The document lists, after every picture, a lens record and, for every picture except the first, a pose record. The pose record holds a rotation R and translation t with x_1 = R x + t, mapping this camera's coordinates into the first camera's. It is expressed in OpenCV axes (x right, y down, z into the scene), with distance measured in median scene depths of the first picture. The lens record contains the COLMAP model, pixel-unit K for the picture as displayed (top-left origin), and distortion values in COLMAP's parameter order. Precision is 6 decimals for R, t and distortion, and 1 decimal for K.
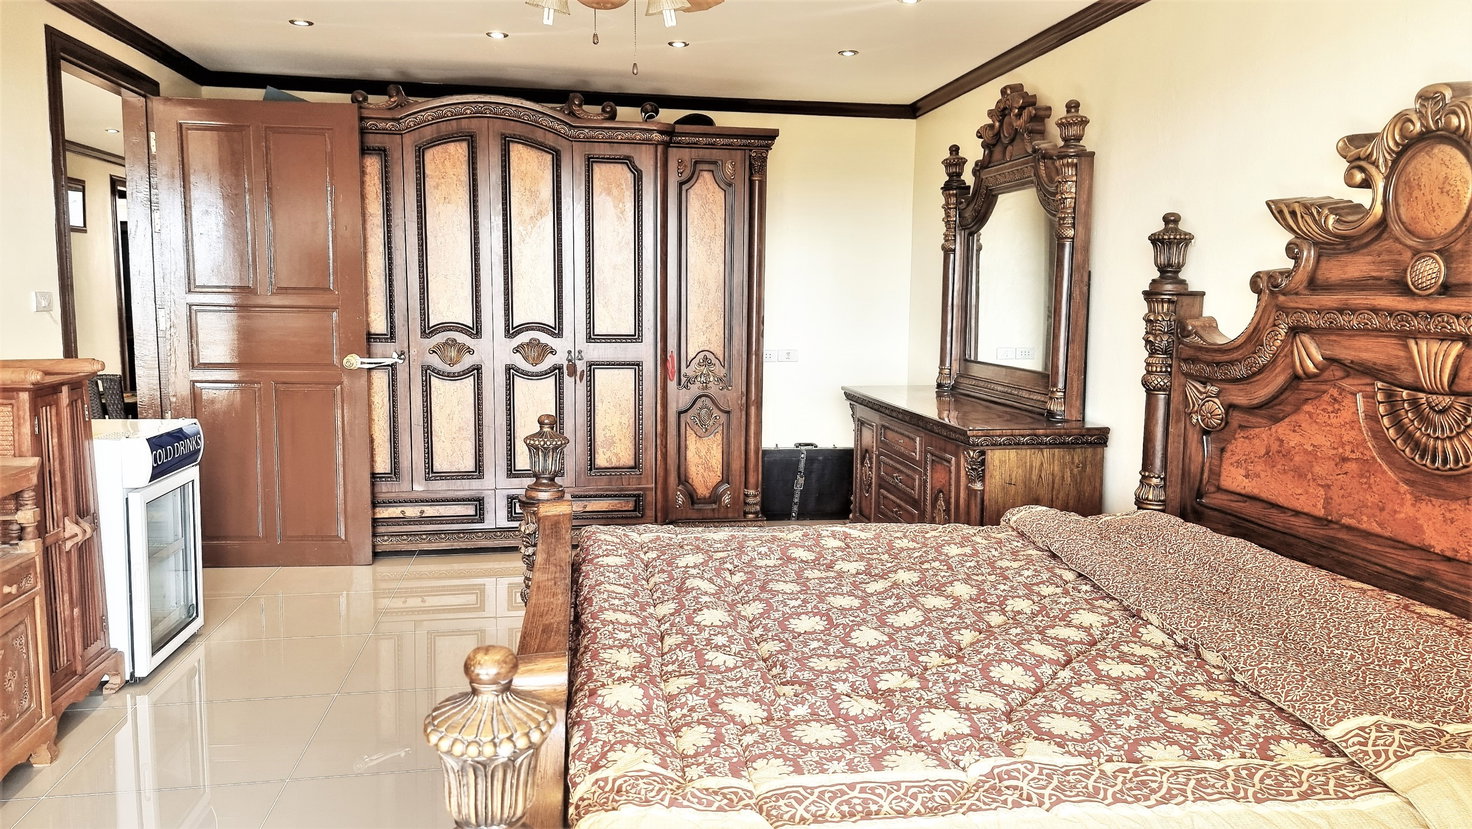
lens RADIAL K [[1019.1, 0, 740.1], [0, 1019.1, 371.4], [0, 0, 1]] dist [0.057729, -0.069657]
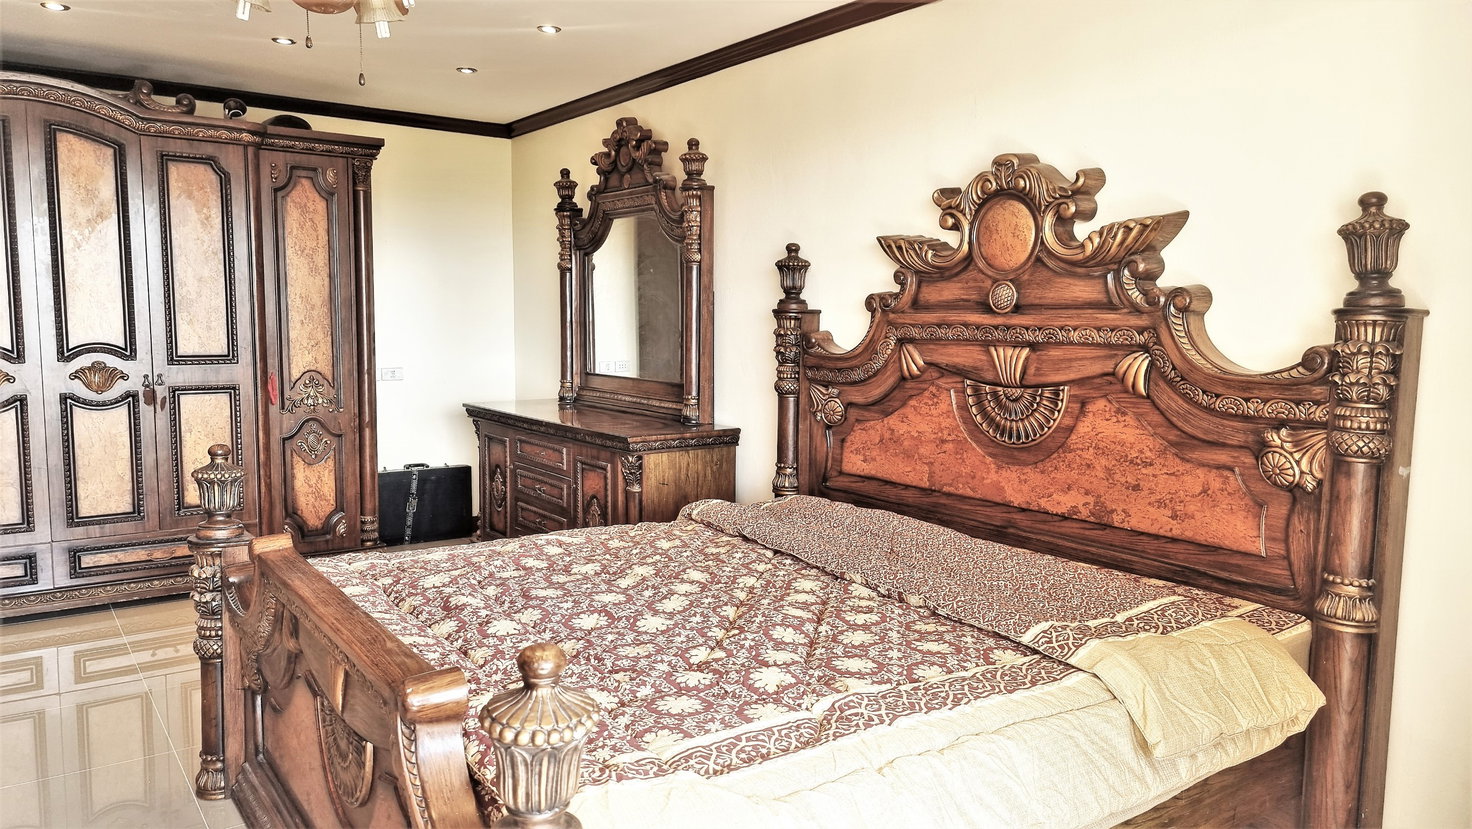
lens RADIAL K [[1019.1, 0, 740.1], [0, 1019.1, 371.4], [0, 0, 1]] dist [0.057729, -0.069657]
pose [[0.892257, -0.025804, 0.450791, -0.167950], [0.032761, 0.999434, -0.007636, 0.000088], [-0.450339, 0.021582, 0.892597, -0.016772]]
